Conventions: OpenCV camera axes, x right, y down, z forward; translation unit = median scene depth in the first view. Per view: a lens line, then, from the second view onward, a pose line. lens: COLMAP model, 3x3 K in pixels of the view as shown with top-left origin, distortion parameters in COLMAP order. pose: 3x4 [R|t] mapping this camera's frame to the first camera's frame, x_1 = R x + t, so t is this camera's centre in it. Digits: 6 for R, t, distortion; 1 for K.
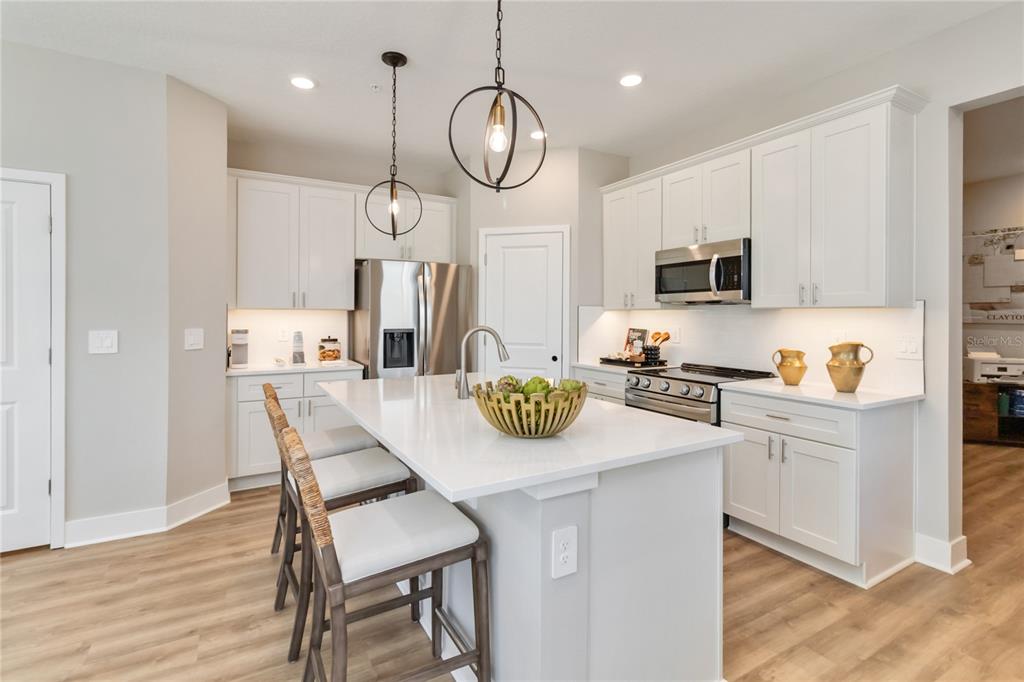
lens RADIAL K [[483.0, 0, 521.1], [0, 483.0, 317.3], [0, 0, 1]] dist [-0.002443, -0.000990]
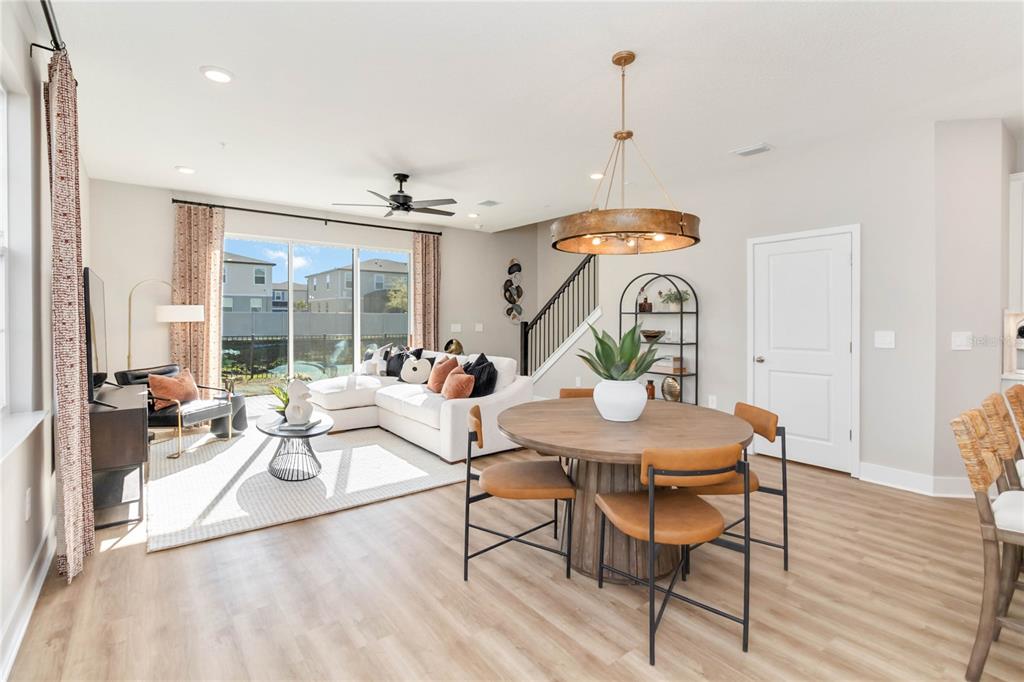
lens RADIAL K [[485.8, 0, 515.2], [0, 485.8, 316.0], [0, 0, 1]] dist [0.014906, -0.000220]
pose [[0.130647, -0.005946, -0.991411, 0.337173], [-0.003147, 0.999974, -0.006412, -0.003229], [0.991424, 0.003957, 0.130625, -0.199584]]
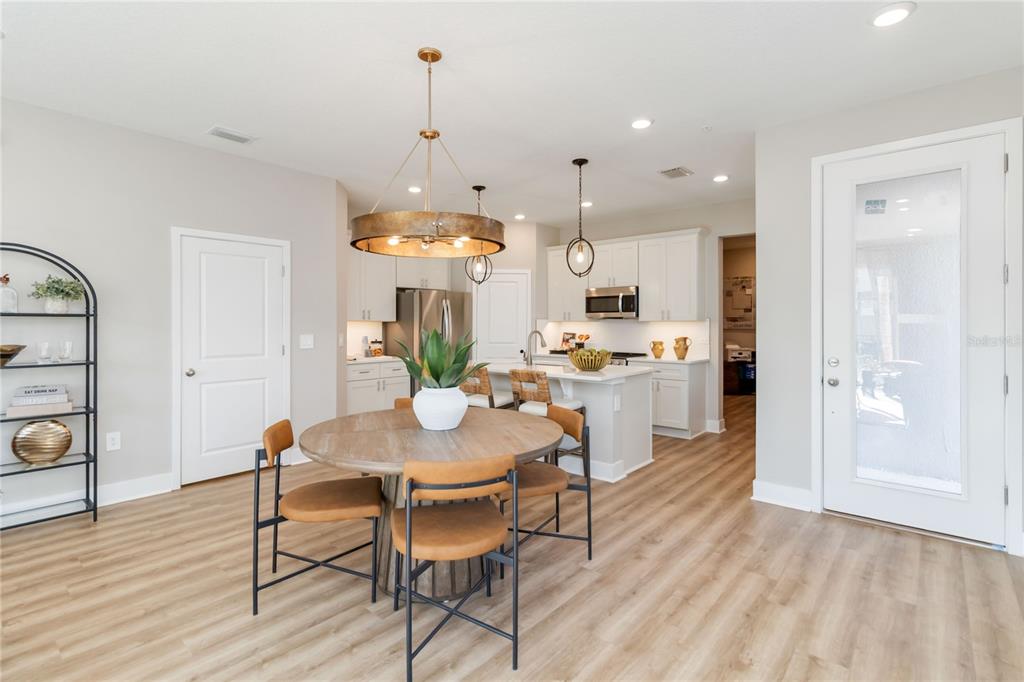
lens RADIAL K [[489.7, 0, 515.3], [0, 489.7, 328.2], [0, 0, 1]] dist [-0.014345, 0.000264]
pose [[0.943152, -0.004260, 0.332335, -0.683772], [0.003048, 0.999987, 0.004169, 0.000113], [-0.332349, -0.002919, 0.943152, -0.749679]]
